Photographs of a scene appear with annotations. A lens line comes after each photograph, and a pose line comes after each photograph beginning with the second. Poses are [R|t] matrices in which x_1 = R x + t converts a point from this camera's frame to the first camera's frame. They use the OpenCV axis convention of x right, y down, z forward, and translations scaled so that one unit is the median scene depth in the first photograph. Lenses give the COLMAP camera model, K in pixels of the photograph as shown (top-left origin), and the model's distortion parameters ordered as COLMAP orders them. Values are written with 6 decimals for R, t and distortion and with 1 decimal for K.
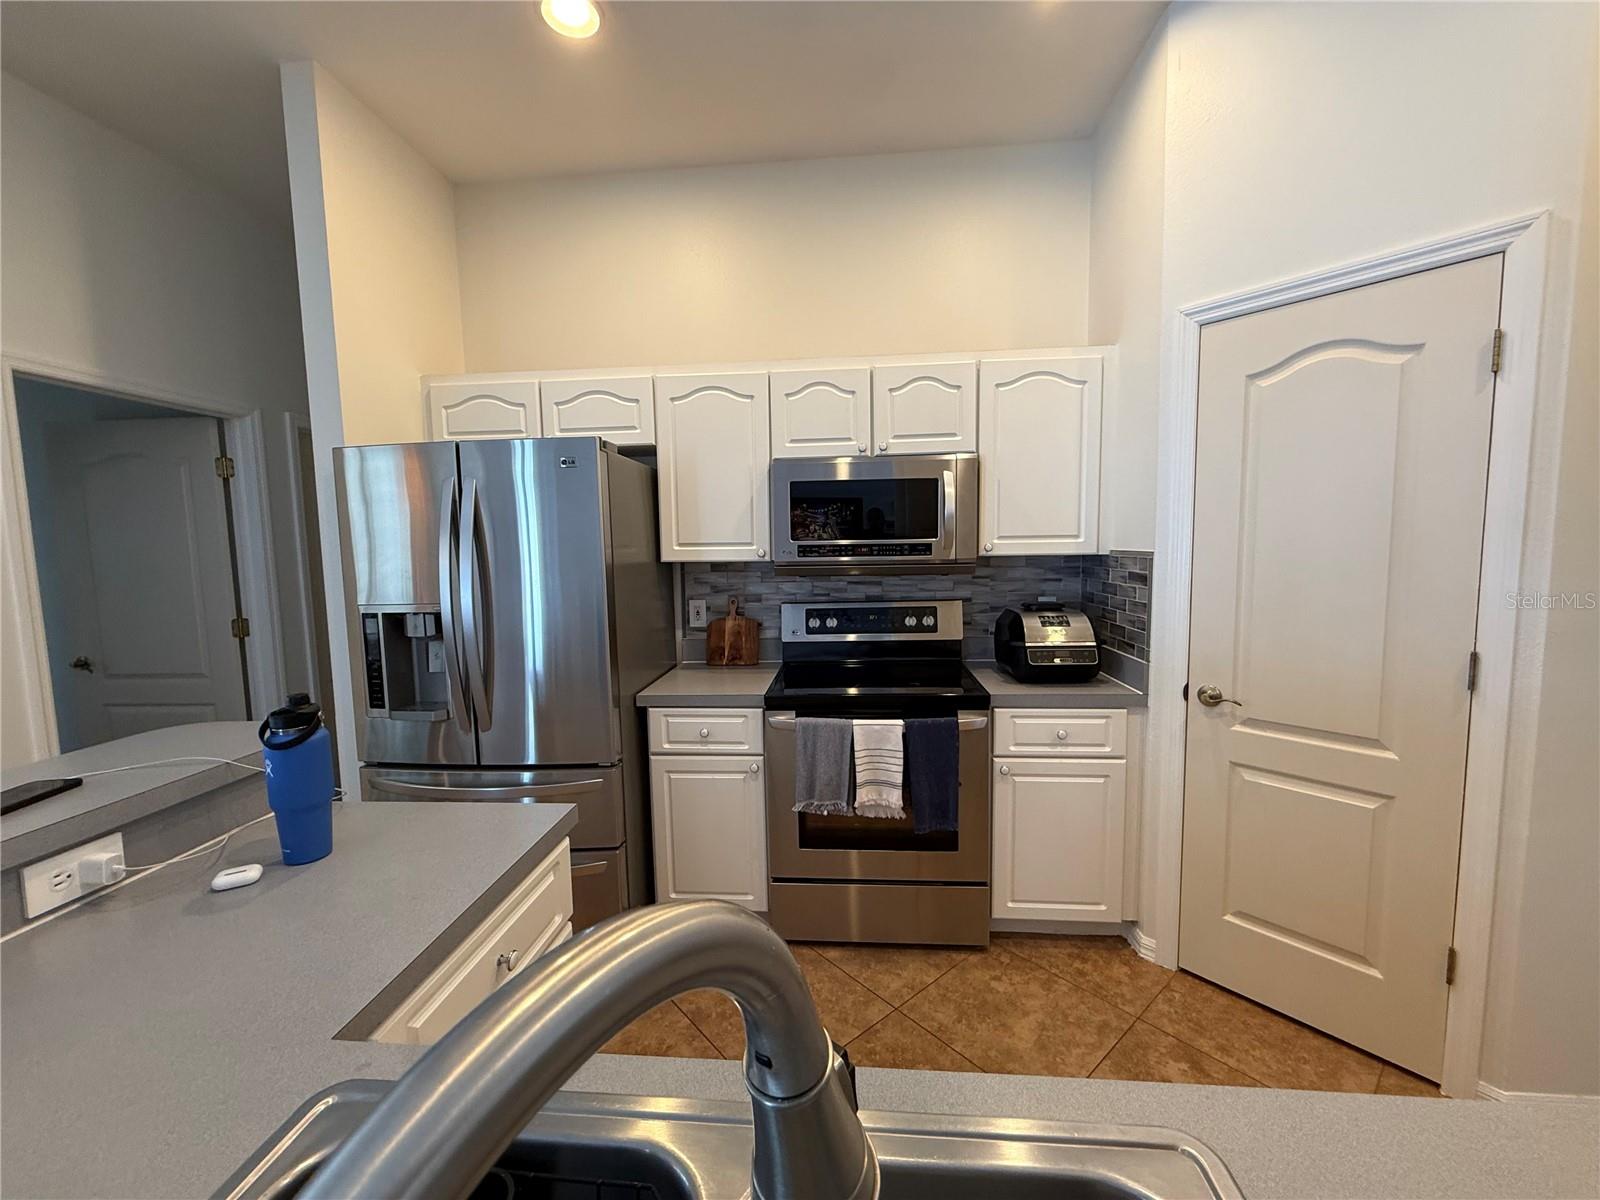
lens RADIAL K [[636.7, 0, 797.8], [0, 636.7, 601.8], [0, 0, 1]] dist [0.001228, -0.000675]
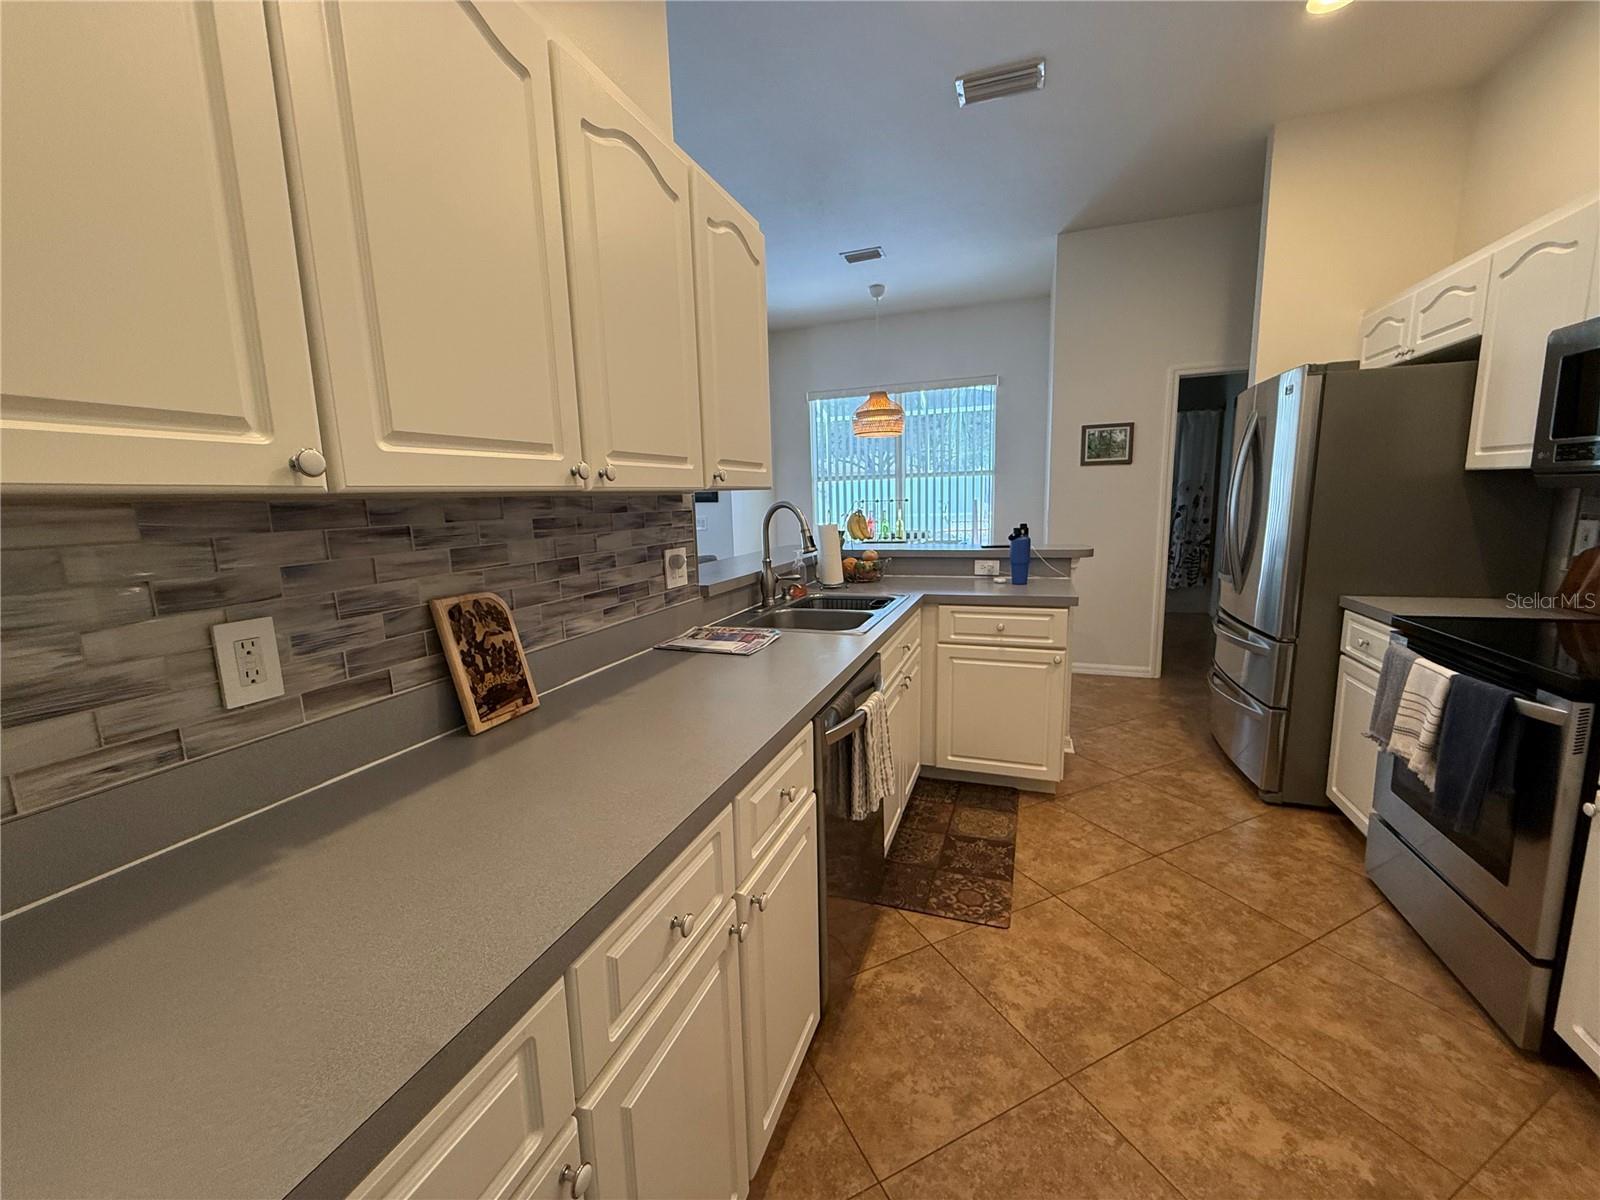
lens RADIAL K [[636.7, 0, 802.1], [0, 636.7, 601.4], [0, 0, 1]] dist [0.001228, -0.000675]
pose [[-0.254310, 0.183982, -0.949461, 0.963458], [-0.054005, 0.977505, 0.203882, -0.015024], [0.965614, 0.103125, -0.238654, 0.351816]]
